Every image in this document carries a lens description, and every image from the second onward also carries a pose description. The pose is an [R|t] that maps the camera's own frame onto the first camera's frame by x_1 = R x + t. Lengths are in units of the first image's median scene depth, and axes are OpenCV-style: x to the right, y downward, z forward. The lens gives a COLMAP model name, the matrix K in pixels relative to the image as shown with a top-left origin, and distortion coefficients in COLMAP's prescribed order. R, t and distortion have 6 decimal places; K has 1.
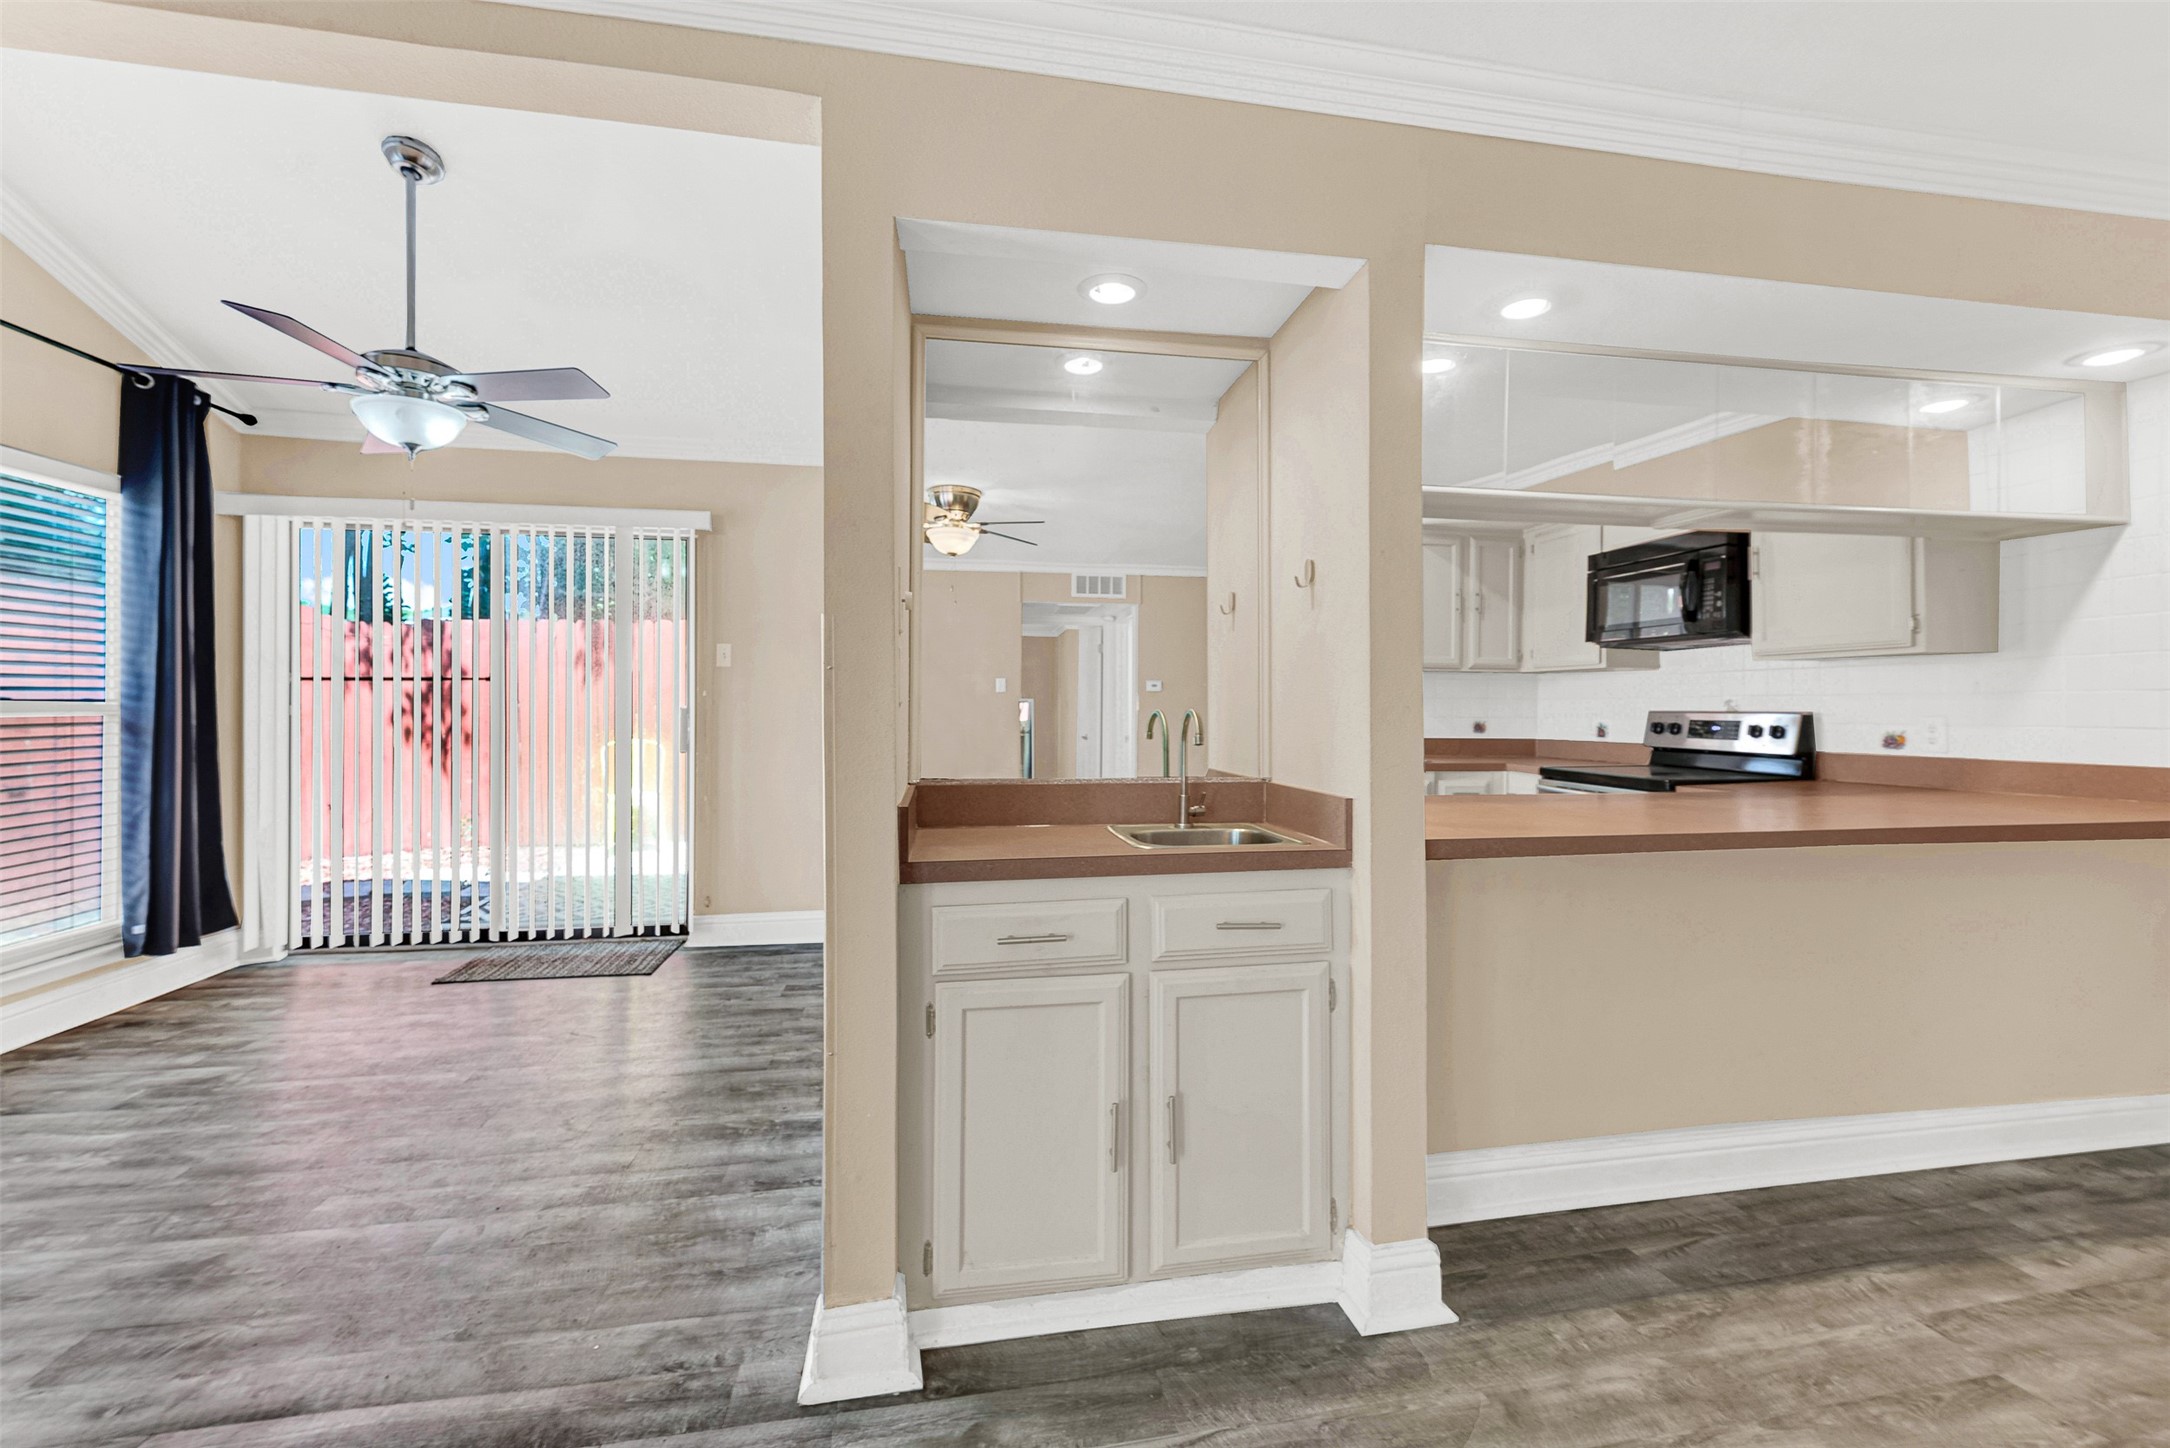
lens RADIAL K [[887.1, 0, 1085.8], [0, 887.1, 704.6], [0, 0, 1]] dist [-0.000875, -0.000009]
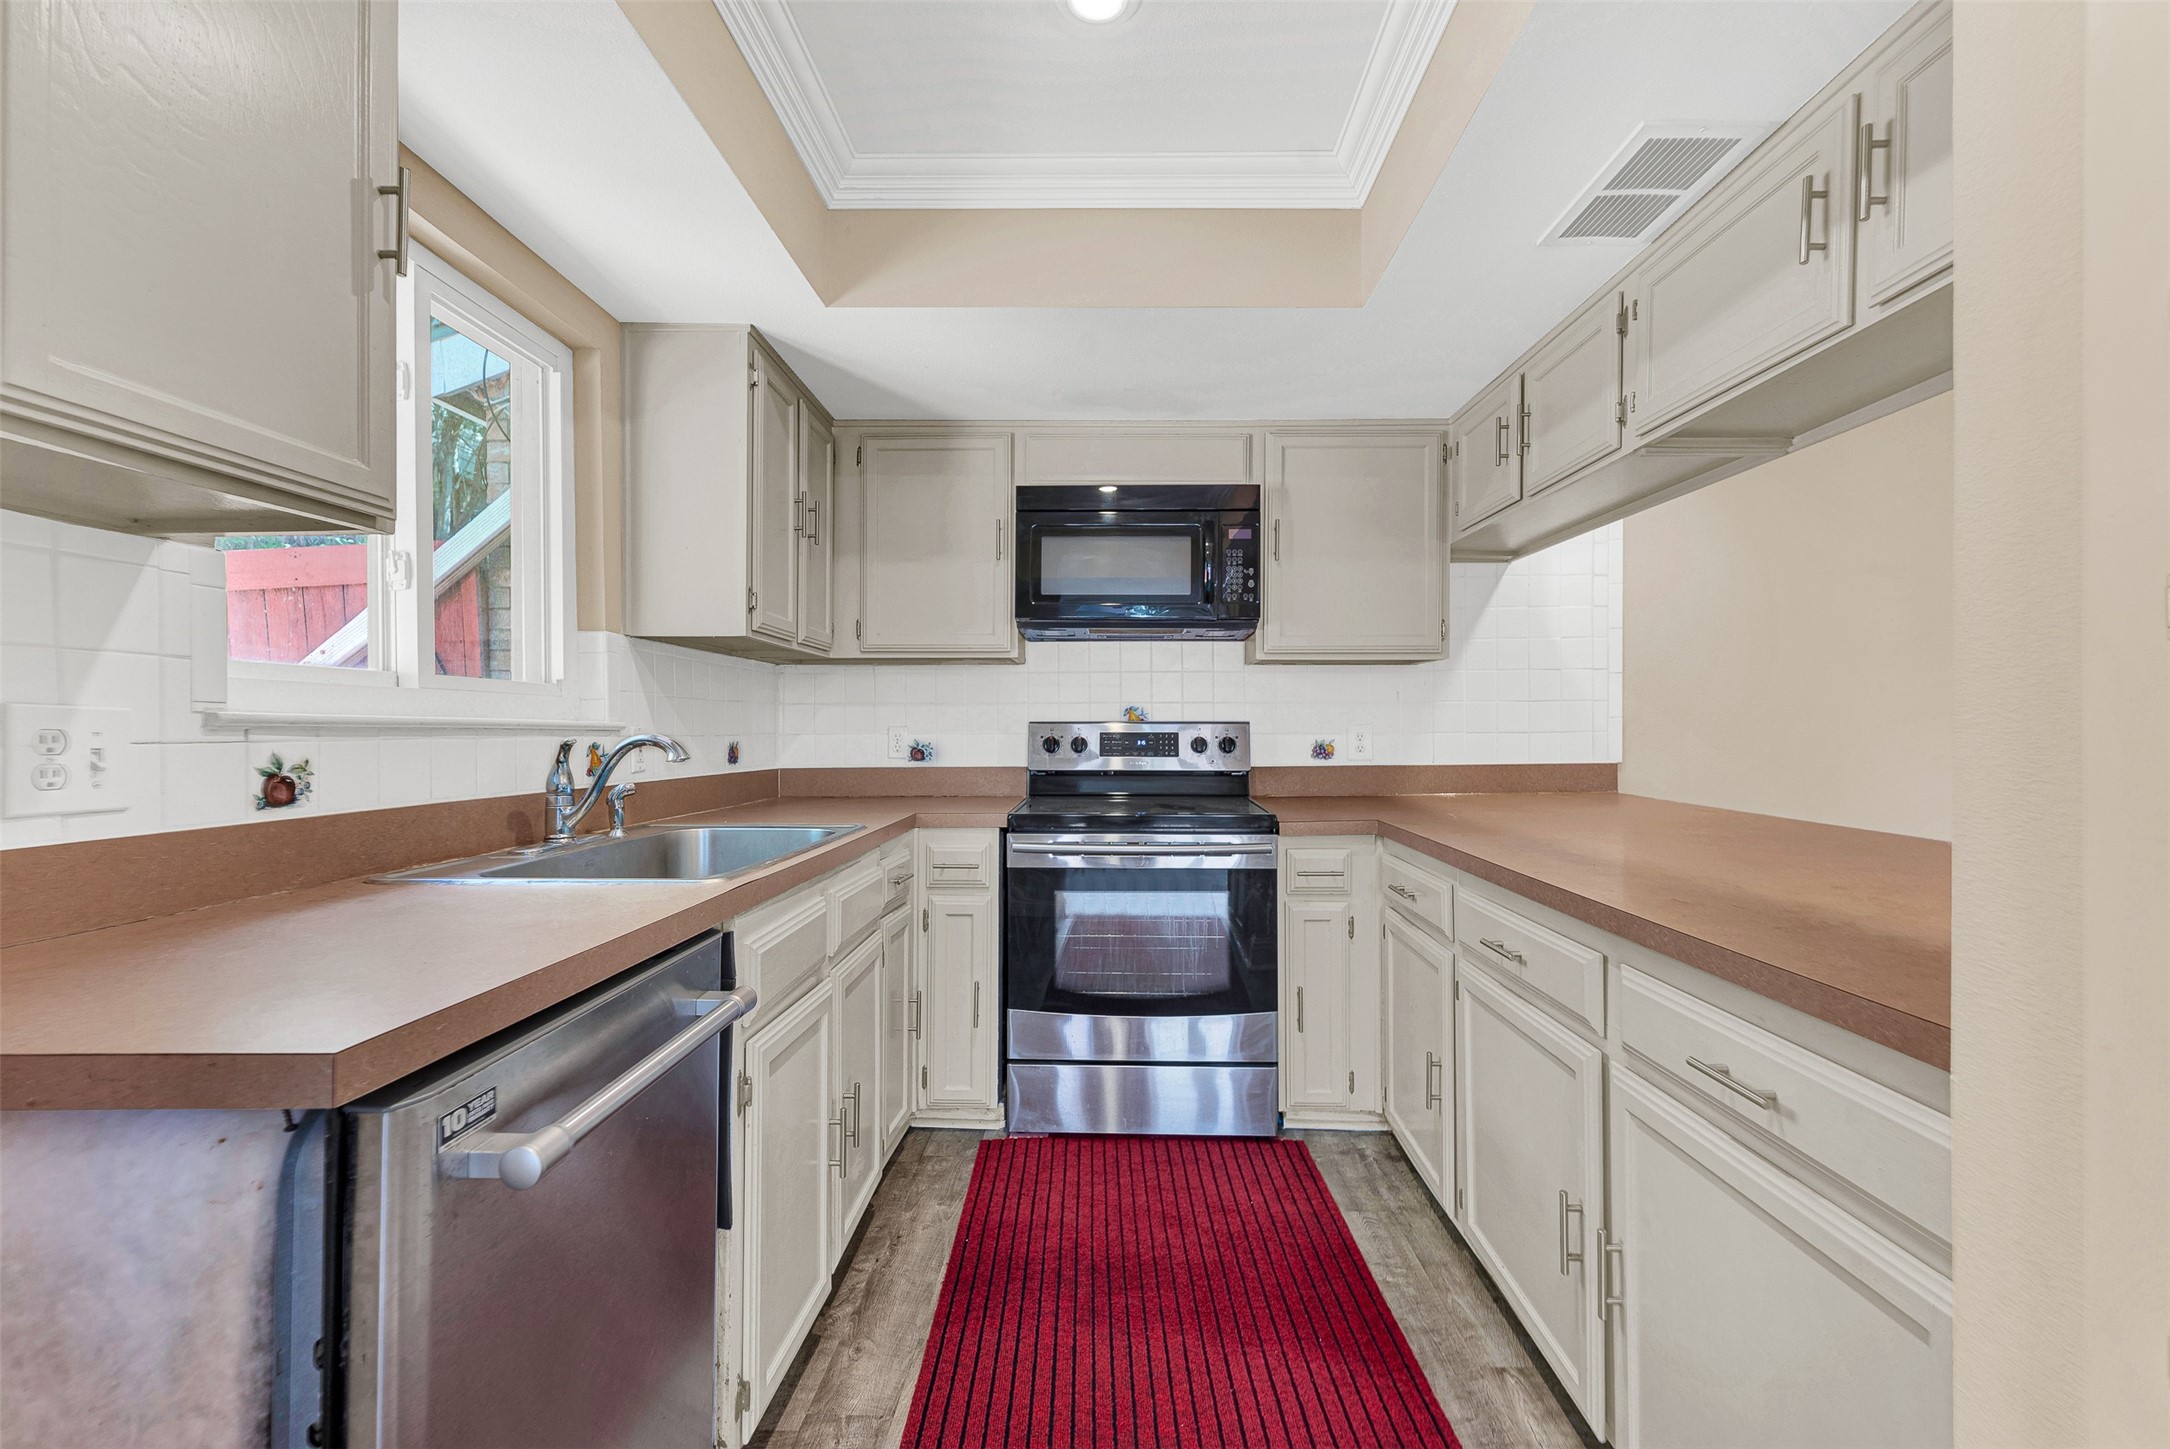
lens RADIAL K [[861.6, 0, 1085.0], [0, 861.6, 724.5], [0, 0, 1]] dist [-0.000011, 0.000005]
pose [[0.170985, -0.005137, 0.985260, -0.061036], [0.000717, 0.999987, 0.005089, 0.006987], [-0.985273, -0.000164, 0.170987, 1.024363]]
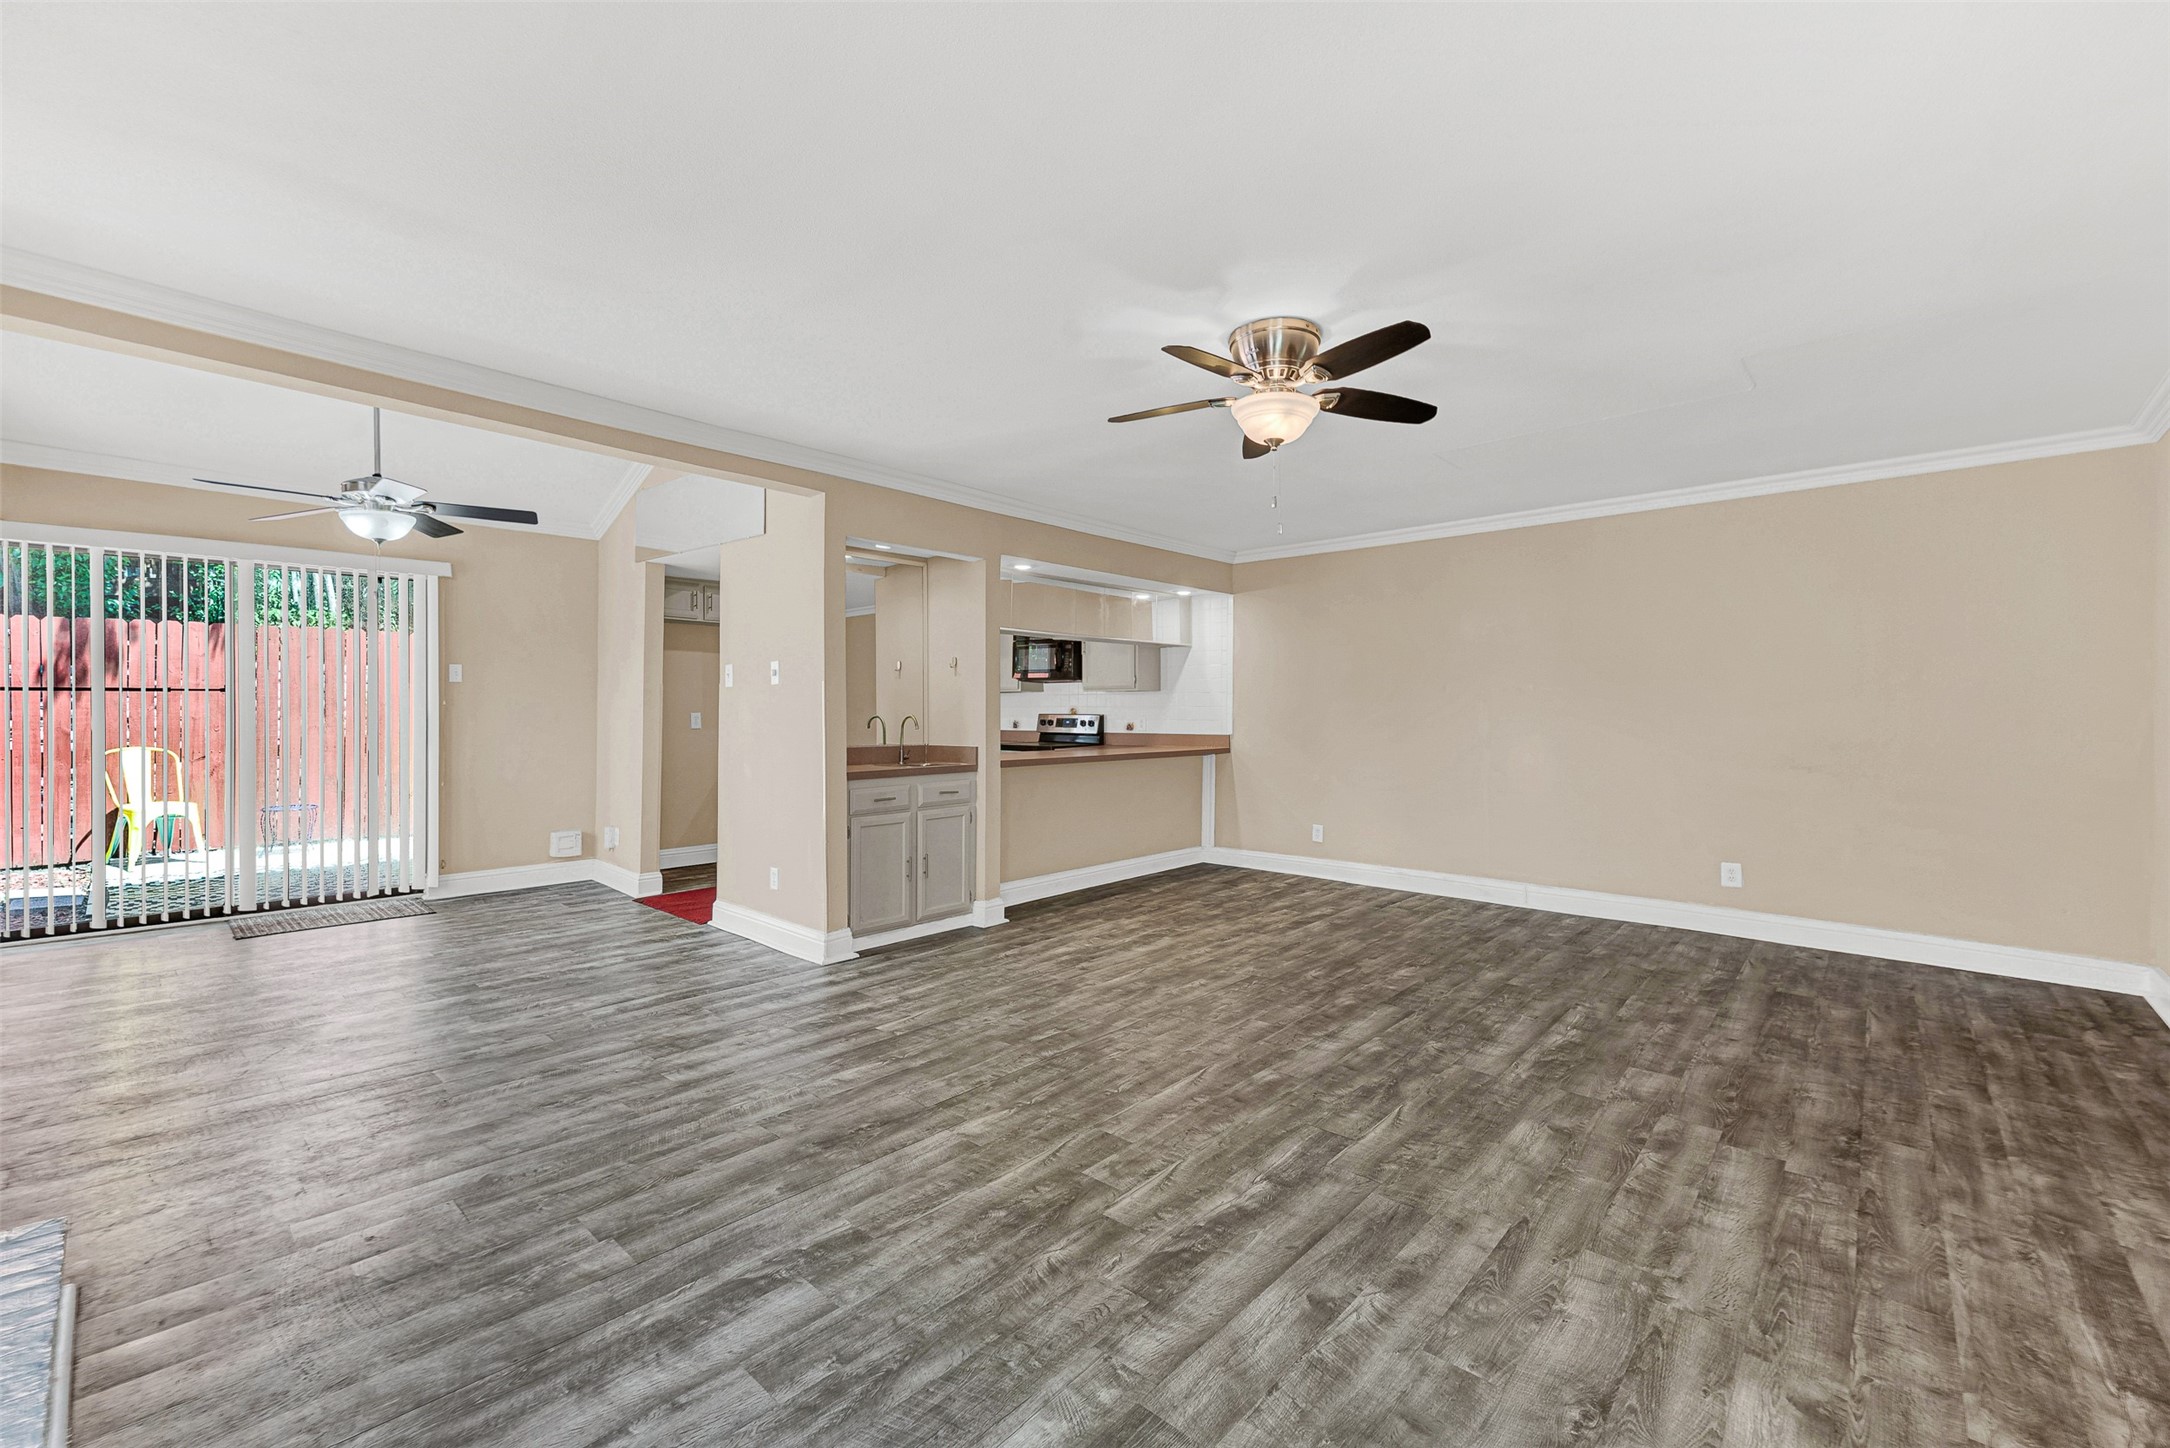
lens RADIAL K [[887.1, 0, 1085.8], [0, 887.1, 704.6], [0, 0, 1]] dist [-0.000875, -0.000009]
pose [[0.785575, 0.003404, 0.618757, -0.606079], [-0.003828, 0.999992, -0.000641, -0.014947], [-0.618755, -0.001865, 0.785582, -0.738093]]
